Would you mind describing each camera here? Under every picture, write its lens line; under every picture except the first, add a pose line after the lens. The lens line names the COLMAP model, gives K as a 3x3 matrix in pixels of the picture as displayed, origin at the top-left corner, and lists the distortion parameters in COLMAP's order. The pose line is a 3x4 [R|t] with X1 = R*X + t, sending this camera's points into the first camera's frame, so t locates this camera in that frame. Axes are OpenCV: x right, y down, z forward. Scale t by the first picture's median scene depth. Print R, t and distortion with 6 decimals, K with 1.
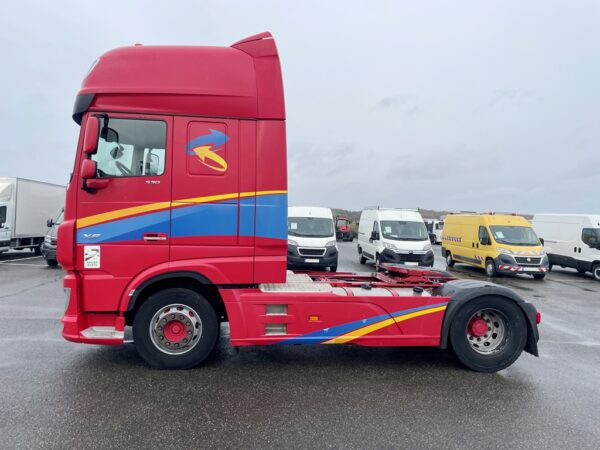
lens RADIAL K [[459.0, 0, 300.0], [0, 459.0, 237.5], [0, 0, 1]] dist [0.053533, -0.002695]
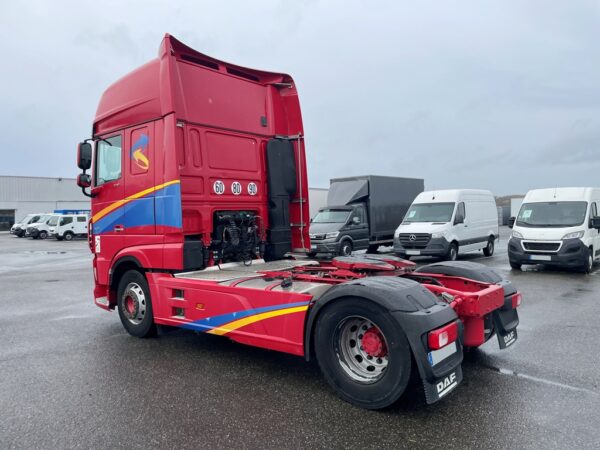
lens RADIAL K [[459.0, 0, 300.0], [0, 459.0, 237.5], [0, 0, 1]] dist [0.053533, -0.002695]
pose [[0.687451, -0.015585, -0.726063, 0.891284], [0.017932, 0.999829, -0.004483, 0.036342], [0.726009, -0.009938, 0.687613, 0.469670]]
